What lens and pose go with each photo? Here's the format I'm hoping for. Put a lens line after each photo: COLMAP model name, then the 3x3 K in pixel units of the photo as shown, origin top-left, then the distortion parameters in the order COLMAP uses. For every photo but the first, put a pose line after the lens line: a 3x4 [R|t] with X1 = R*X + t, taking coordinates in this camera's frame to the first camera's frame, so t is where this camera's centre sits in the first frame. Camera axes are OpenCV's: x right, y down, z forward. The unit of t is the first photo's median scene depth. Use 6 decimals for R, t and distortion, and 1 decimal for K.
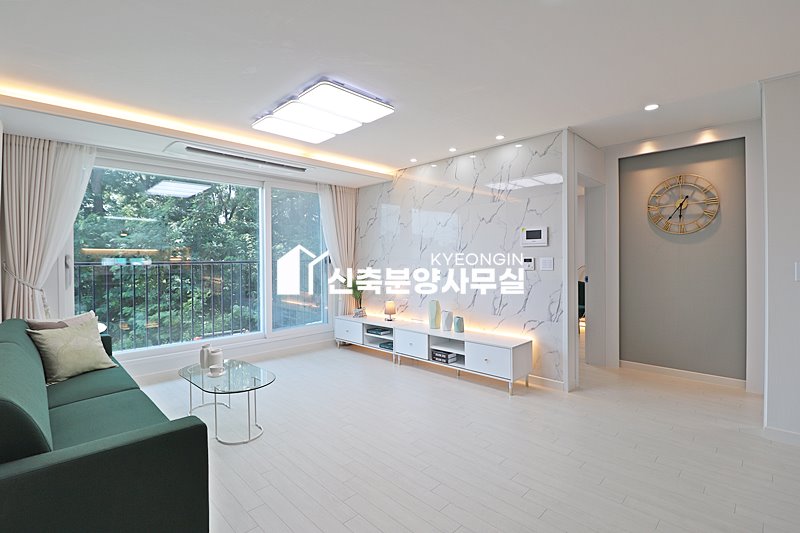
lens RADIAL K [[372.3, 0, 407.4], [0, 372.3, 262.2], [0, 0, 1]] dist [-0.012858, -0.006907]
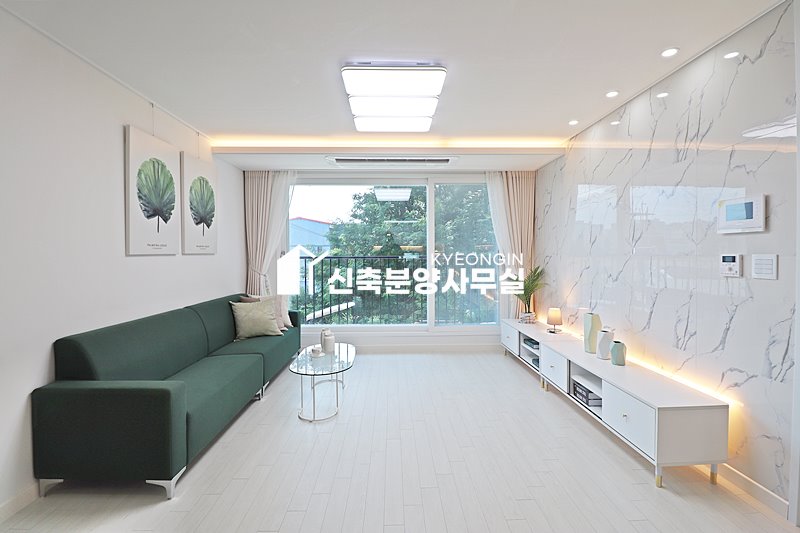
lens RADIAL K [[372.3, 0, 398.3], [0, 372.3, 262.2], [0, 0, 1]] dist [-0.012858, -0.006907]
pose [[0.714276, 0.018652, -0.699615, 0.328671], [-0.007786, 0.999795, 0.018706, -0.006039], [0.699821, -0.007914, 0.714275, 0.251242]]
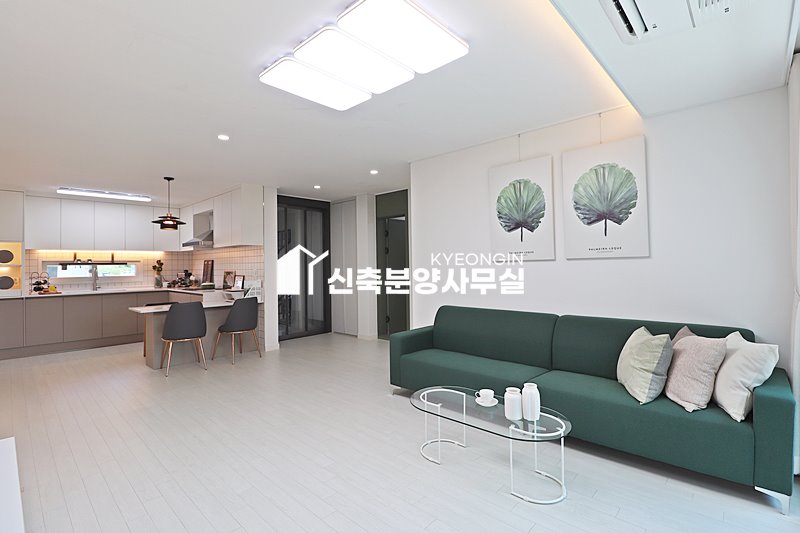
lens RADIAL K [[372.3, 0, 412.3], [0, 372.3, 263.8], [0, 0, 1]] dist [-0.012858, -0.006907]
pose [[-0.998851, 0.023841, -0.041572, -0.237974], [0.023635, 0.999706, 0.005432, -0.006125], [0.041690, 0.004443, -0.999121, 1.305292]]
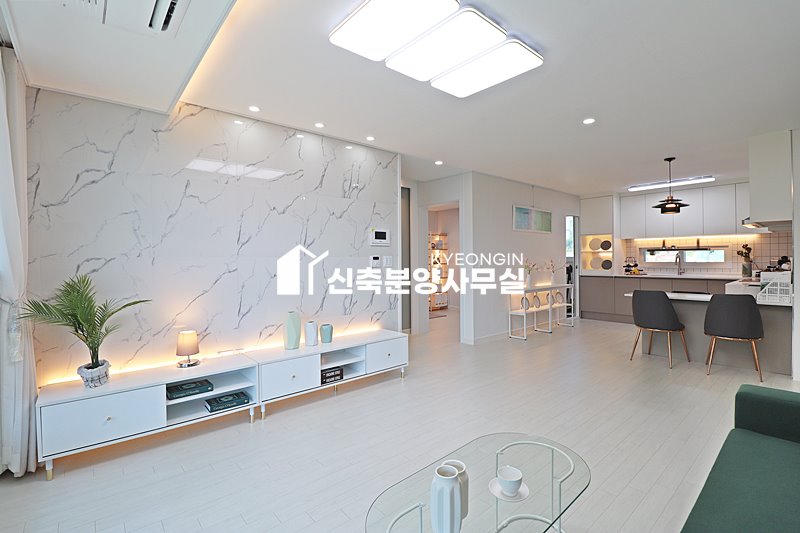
lens RADIAL K [[372.3, 0, 401.9], [0, 372.3, 261.7], [0, 0, 1]] dist [-0.012858, -0.006907]
pose [[0.067748, 0.001573, 0.997701, -0.717888], [0.016872, 0.999854, -0.002723, 0.008773], [-0.997560, 0.017018, 0.067711, 0.787317]]
